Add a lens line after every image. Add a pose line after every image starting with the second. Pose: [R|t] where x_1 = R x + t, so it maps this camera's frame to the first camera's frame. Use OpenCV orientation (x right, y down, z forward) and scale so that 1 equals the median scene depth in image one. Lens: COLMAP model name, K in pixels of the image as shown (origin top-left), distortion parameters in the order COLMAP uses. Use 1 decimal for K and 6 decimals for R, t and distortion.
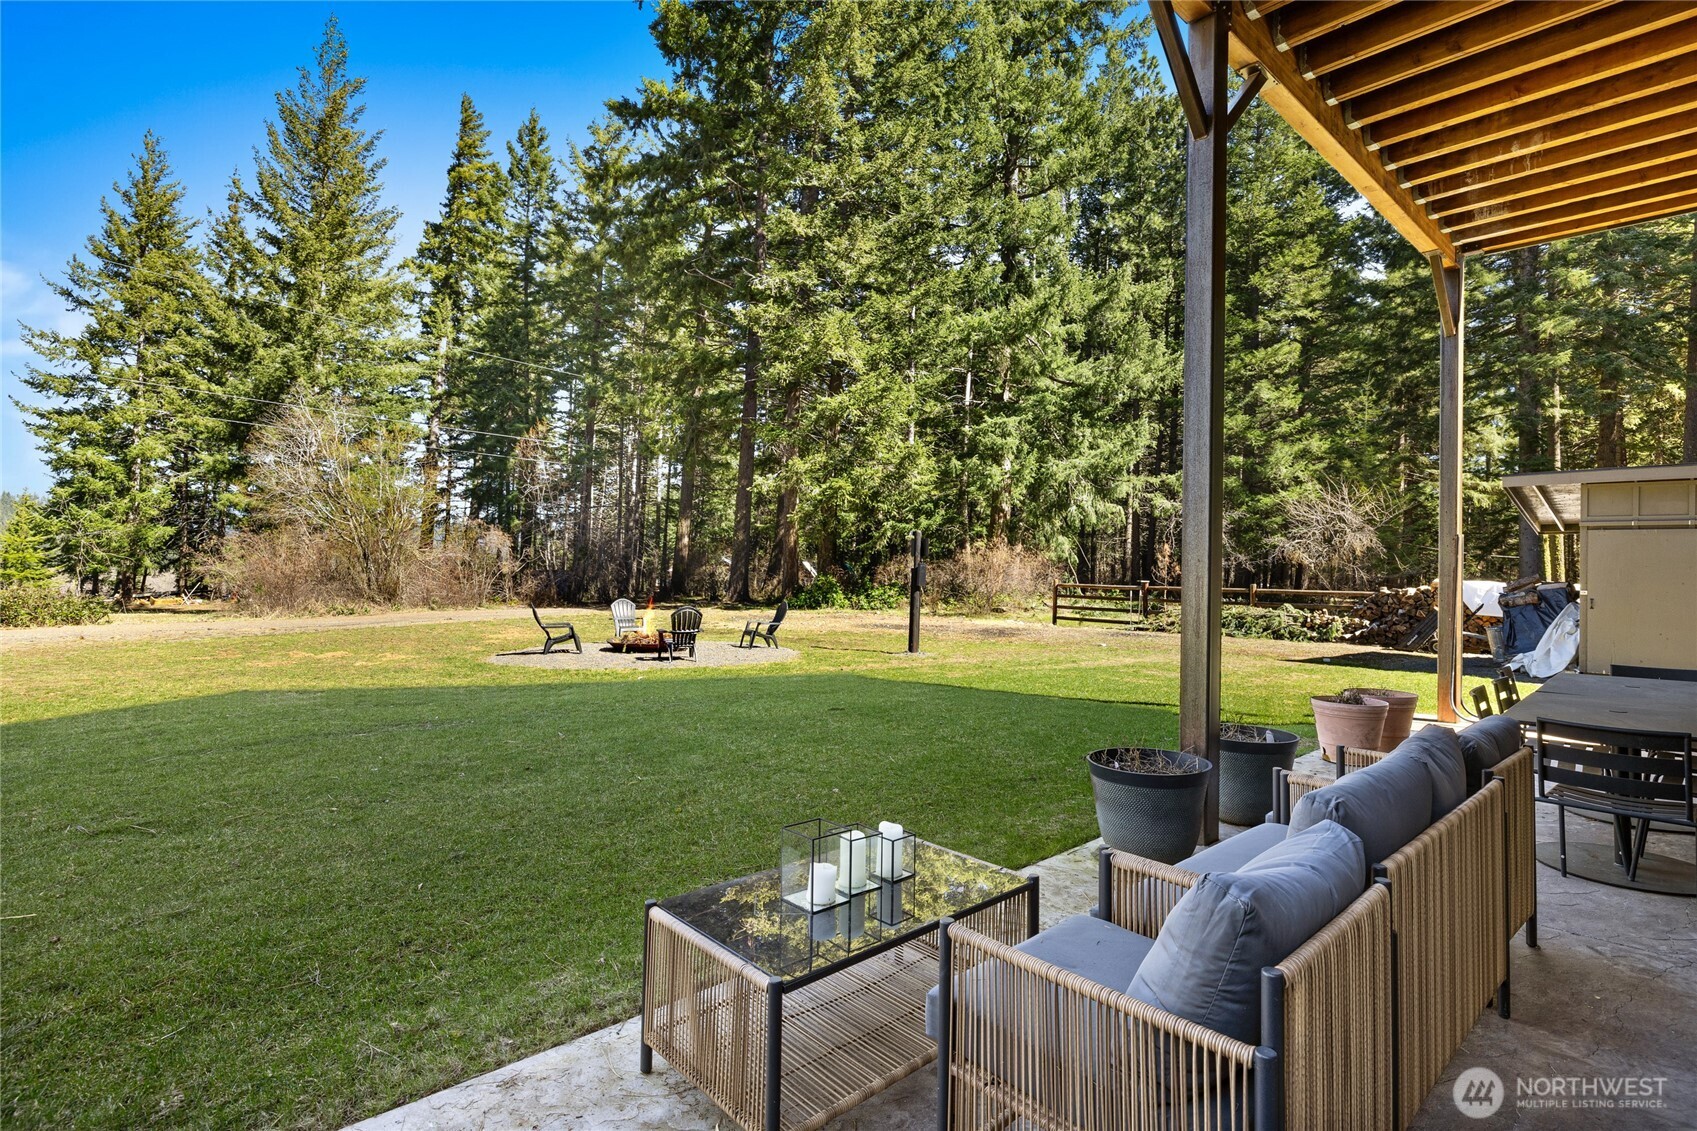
lens RADIAL K [[826.7, 0, 850.2], [0, 826.7, 549.5], [0, 0, 1]] dist [-0.004346, 0.000716]
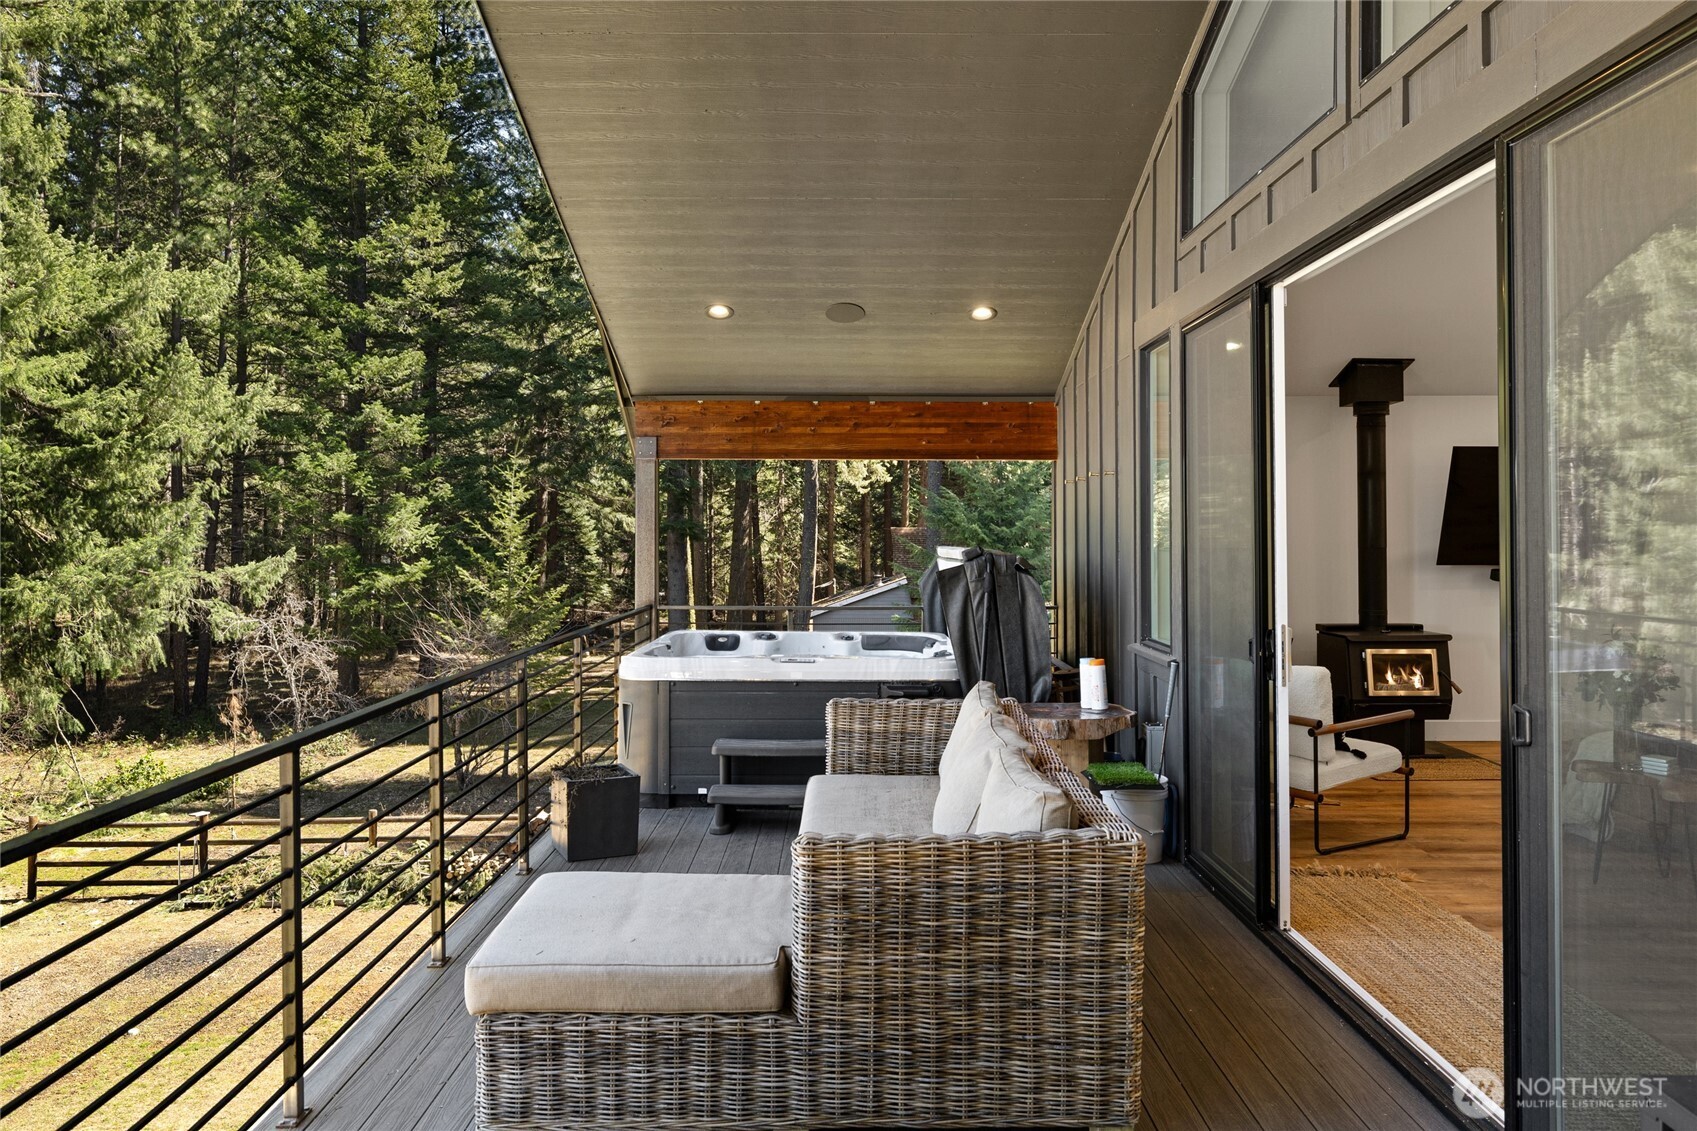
lens RADIAL K [[1202.5, 0, 840.8], [0, 1202.5, 567.9], [0, 0, 1]] dist [-0.028759, -0.003671]
pose [[0.669879, -0.036207, 0.741587, 0.018730], [-0.010064, 0.998276, 0.057830, -0.139333], [-0.742402, -0.046202, 0.668360, 0.047692]]
